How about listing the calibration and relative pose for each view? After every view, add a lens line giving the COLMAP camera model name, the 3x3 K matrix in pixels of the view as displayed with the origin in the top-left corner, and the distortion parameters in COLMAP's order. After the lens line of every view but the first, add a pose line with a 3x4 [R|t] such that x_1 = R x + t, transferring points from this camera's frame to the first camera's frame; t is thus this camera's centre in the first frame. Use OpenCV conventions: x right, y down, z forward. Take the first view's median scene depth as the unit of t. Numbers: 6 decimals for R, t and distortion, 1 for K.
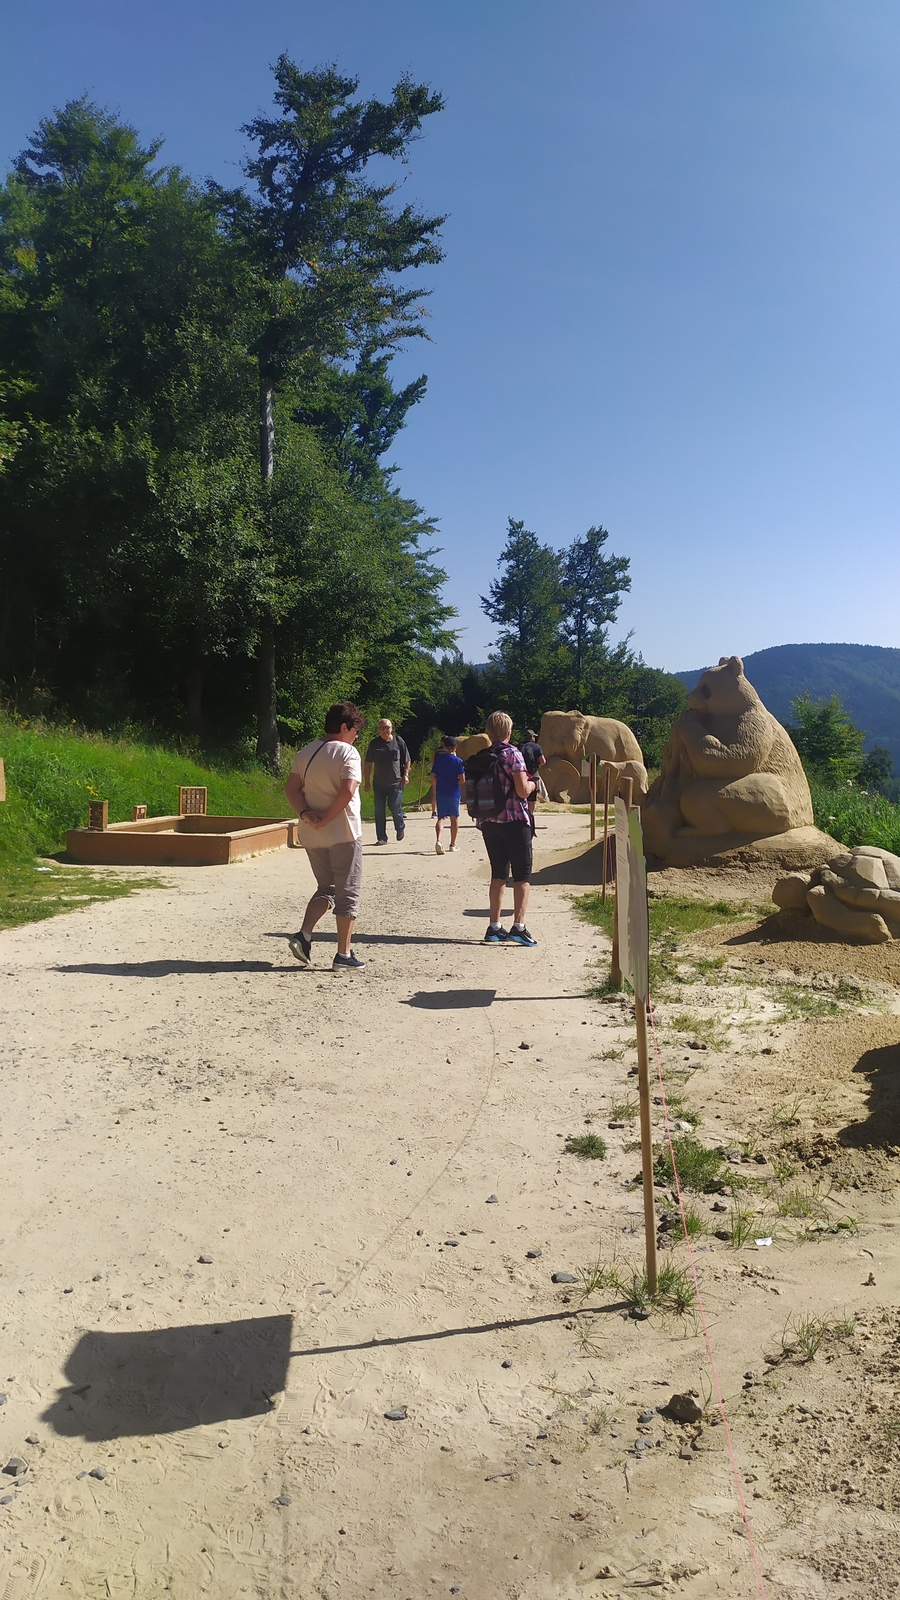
lens RADIAL K [[1137.2, 0, 451.2], [0, 1137.2, 799.0], [0, 0, 1]] dist [0.024187, 0.001319]
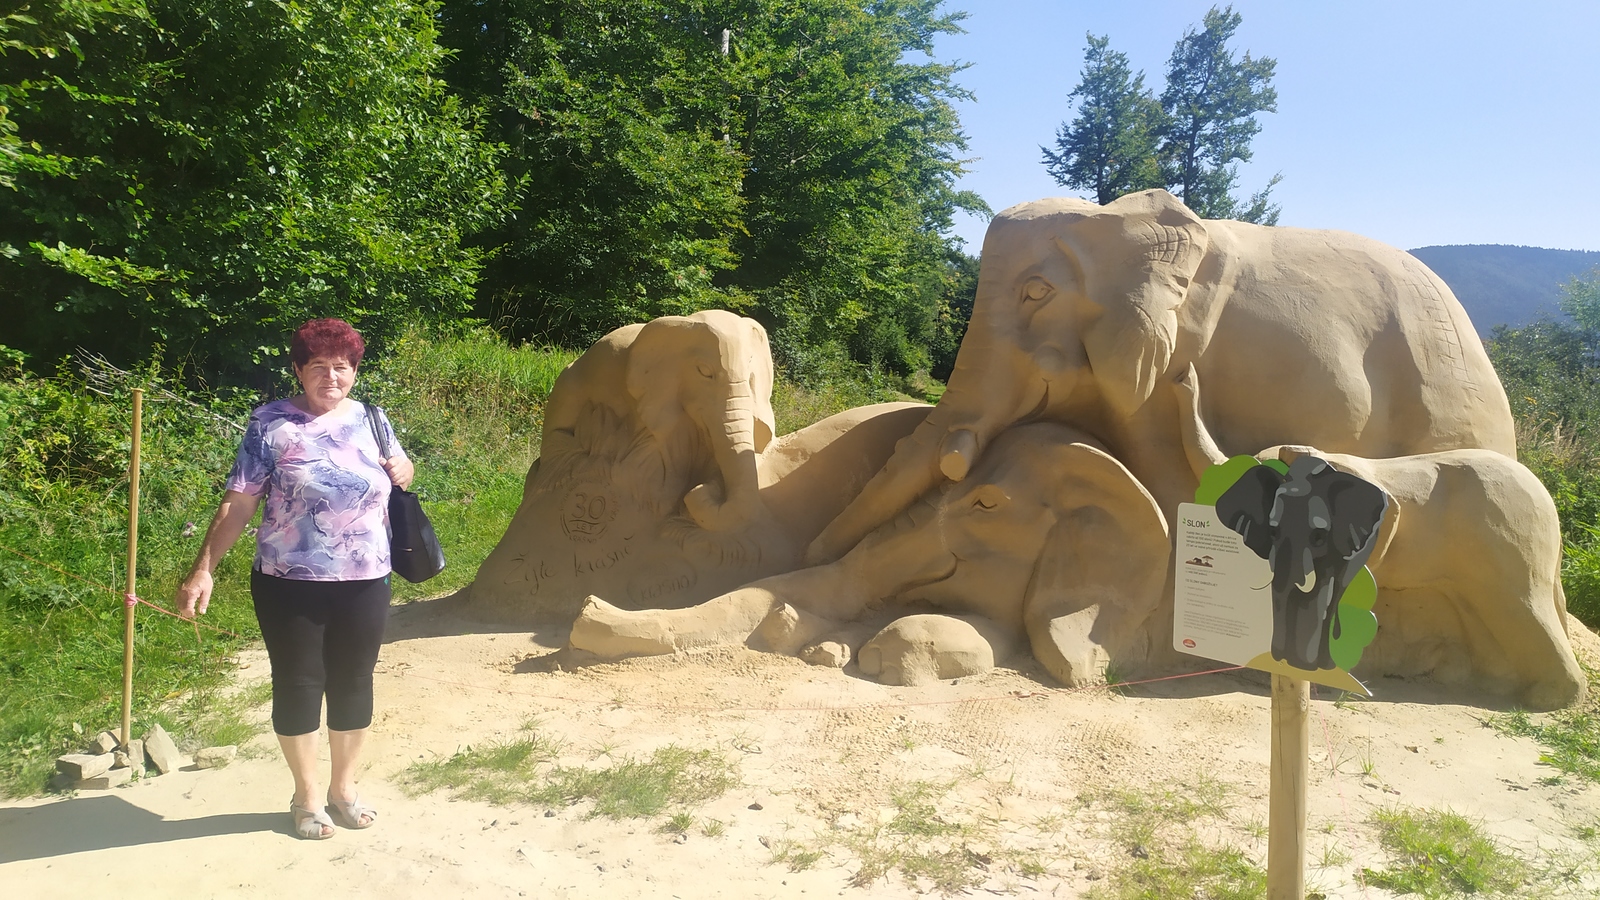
lens RADIAL K [[1137.2, 0, 800.5], [0, 1137.2, 456.9], [0, 0, 1]] dist [0.024187, 0.001319]
pose [[0.977734, 0.019827, -0.208908, 0.037787], [-0.011483, 0.999090, 0.041080, -0.015959], [0.209533, -0.037767, 0.977072, 0.327009]]
